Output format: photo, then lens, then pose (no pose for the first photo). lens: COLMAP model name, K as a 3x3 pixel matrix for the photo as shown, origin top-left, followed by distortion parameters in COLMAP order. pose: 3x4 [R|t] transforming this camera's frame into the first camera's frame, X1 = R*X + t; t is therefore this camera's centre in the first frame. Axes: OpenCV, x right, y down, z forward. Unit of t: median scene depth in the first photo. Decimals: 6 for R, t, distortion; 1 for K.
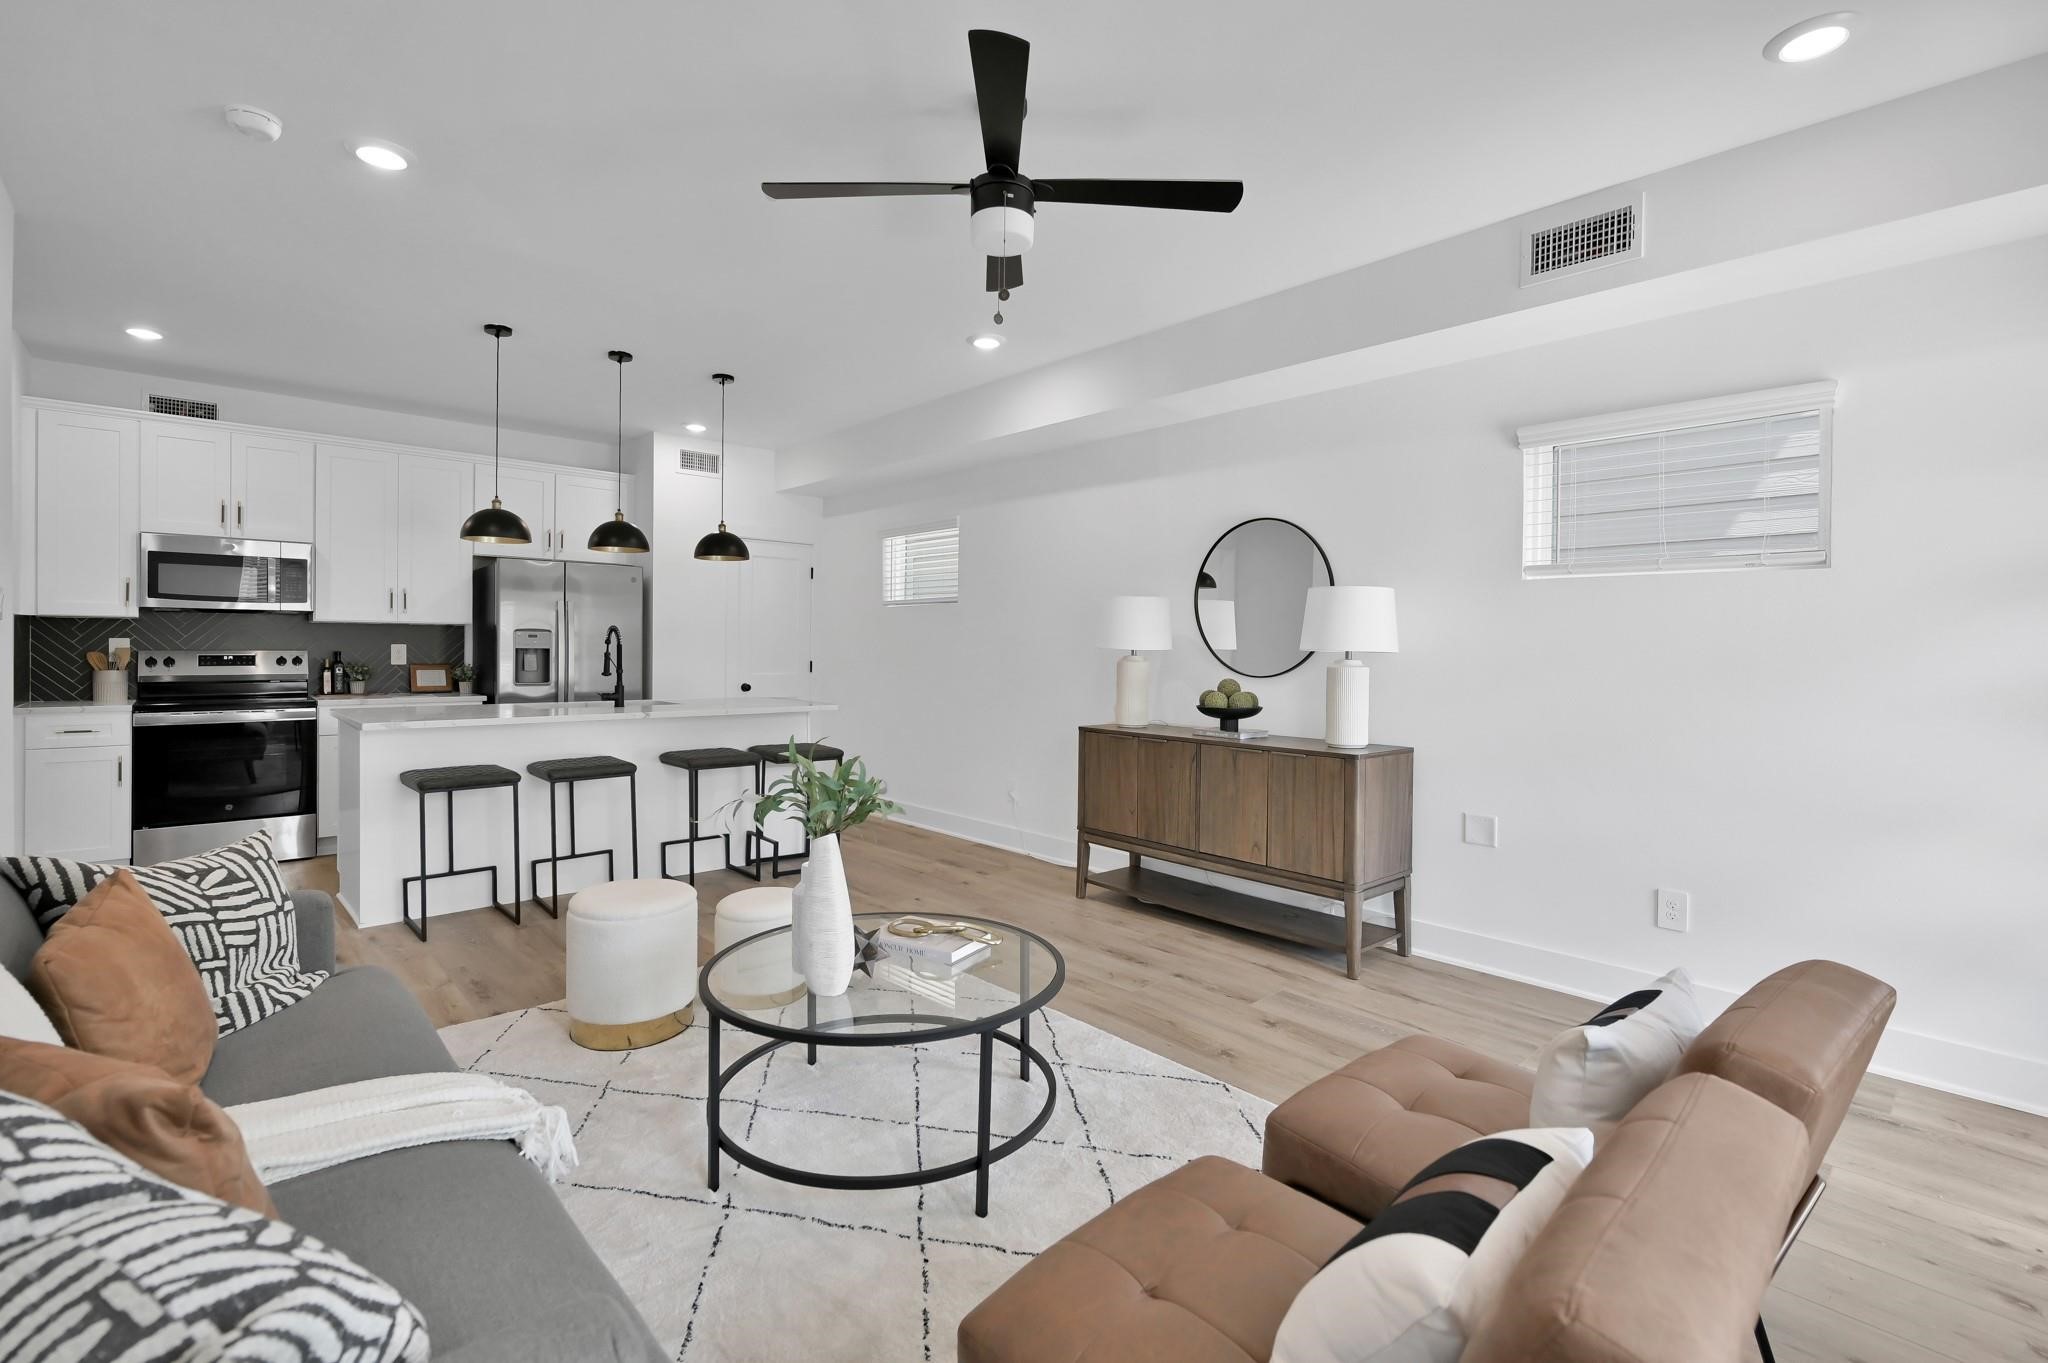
lens RADIAL K [[968.4, 0, 1017.7], [0, 968.4, 668.1], [0, 0, 1]] dist [-0.001642, -0.000165]
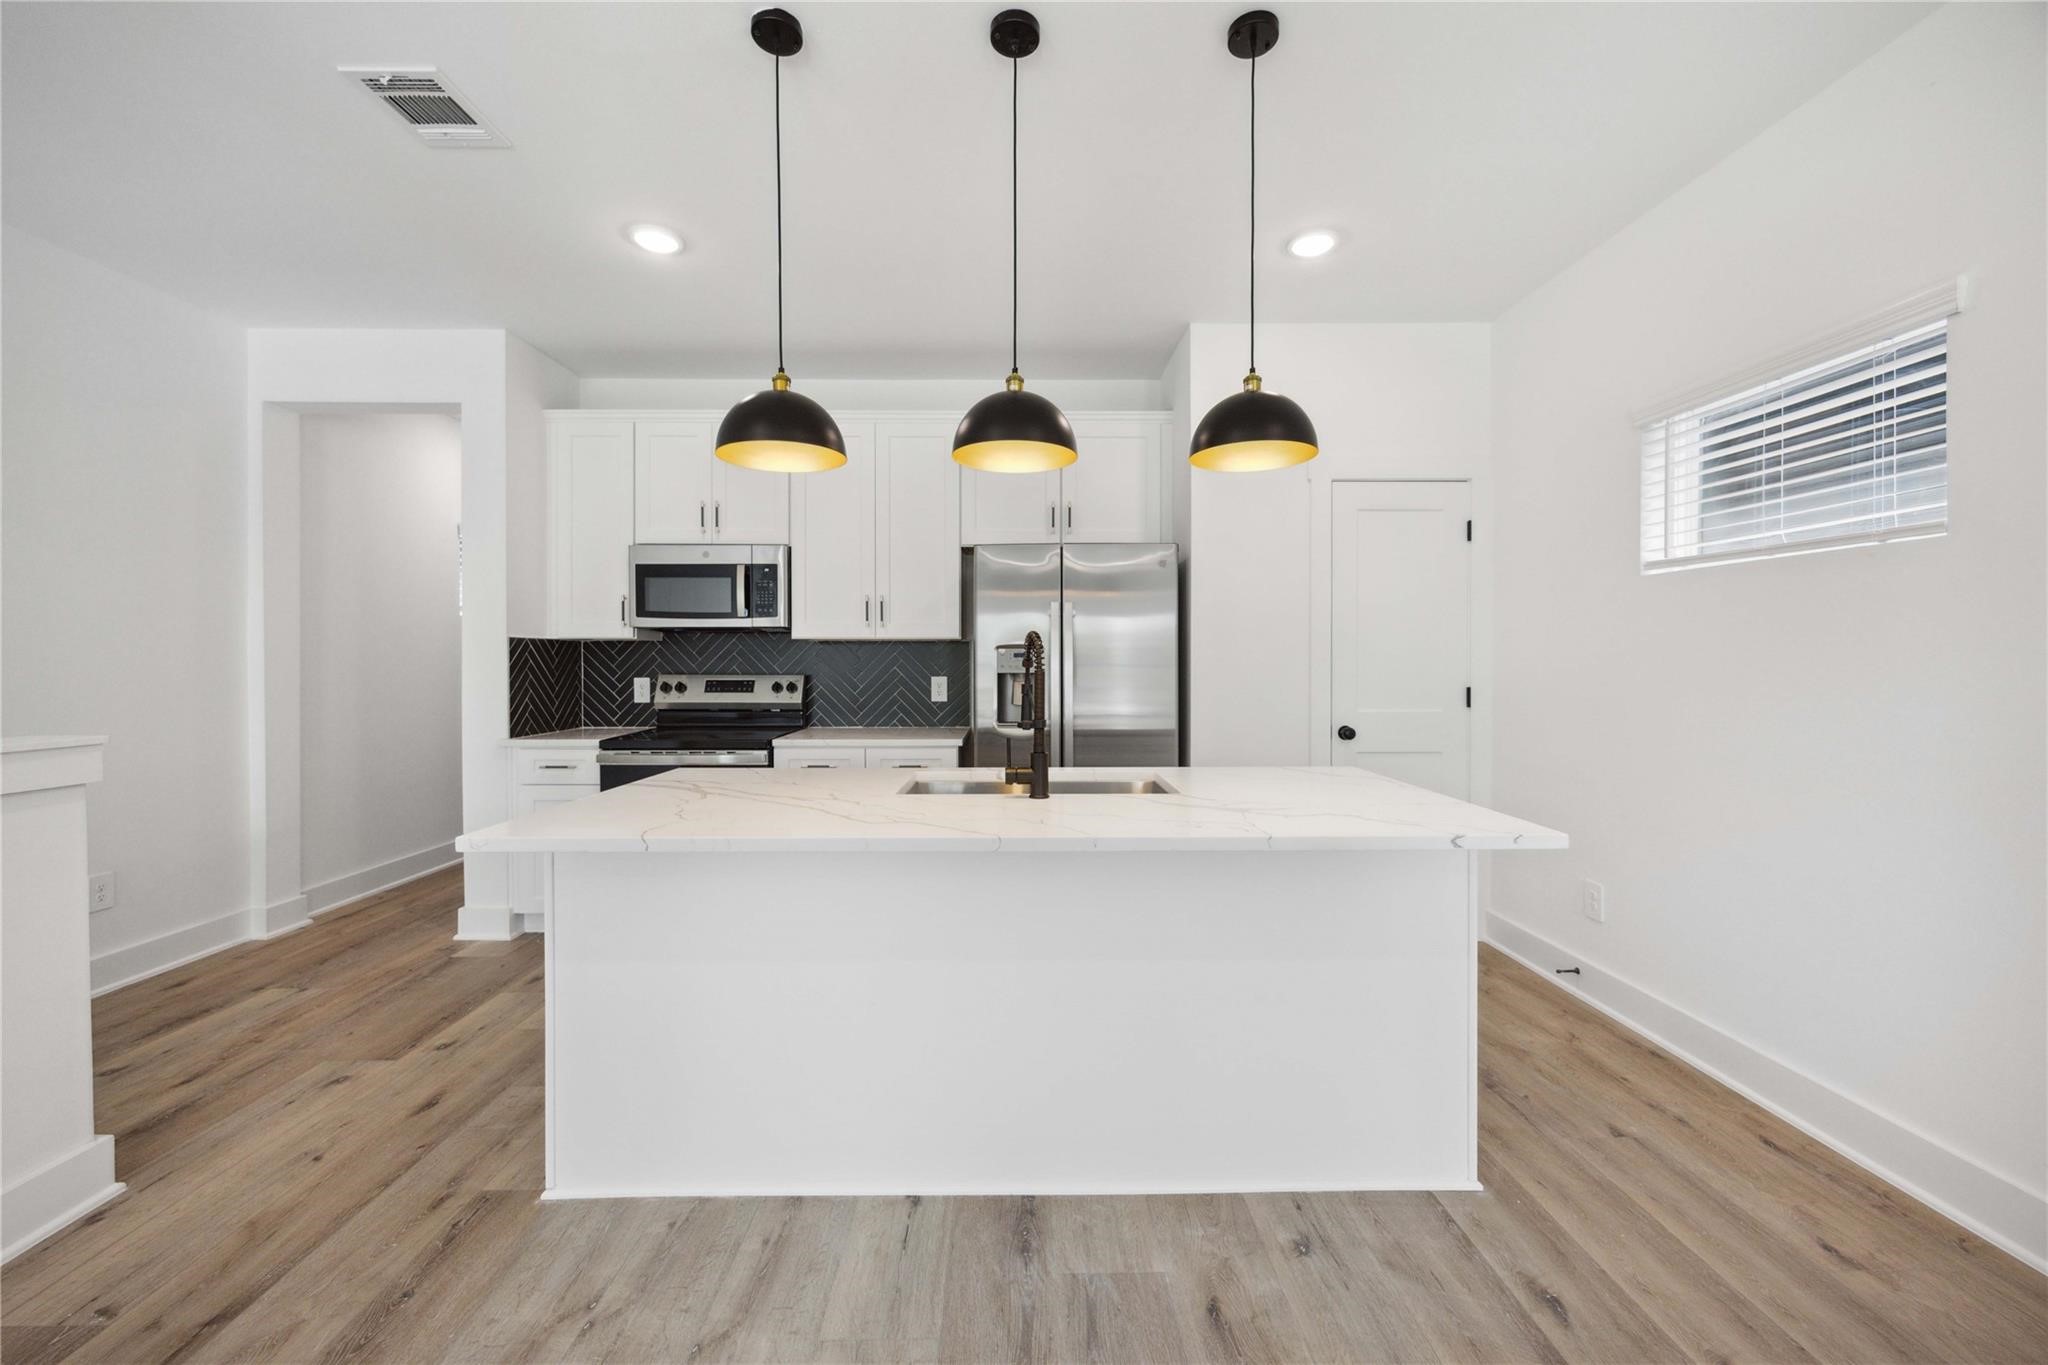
lens RADIAL K [[788.2, 0, 1019.6], [0, 788.2, 673.9], [0, 0, 1]] dist [0.000154, -0.000585]
pose [[0.766139, 0.000969, -0.642674, -0.151249], [-0.008415, 0.999928, -0.008524, -0.015436], [0.642620, 0.011938, 0.766092, 0.619702]]
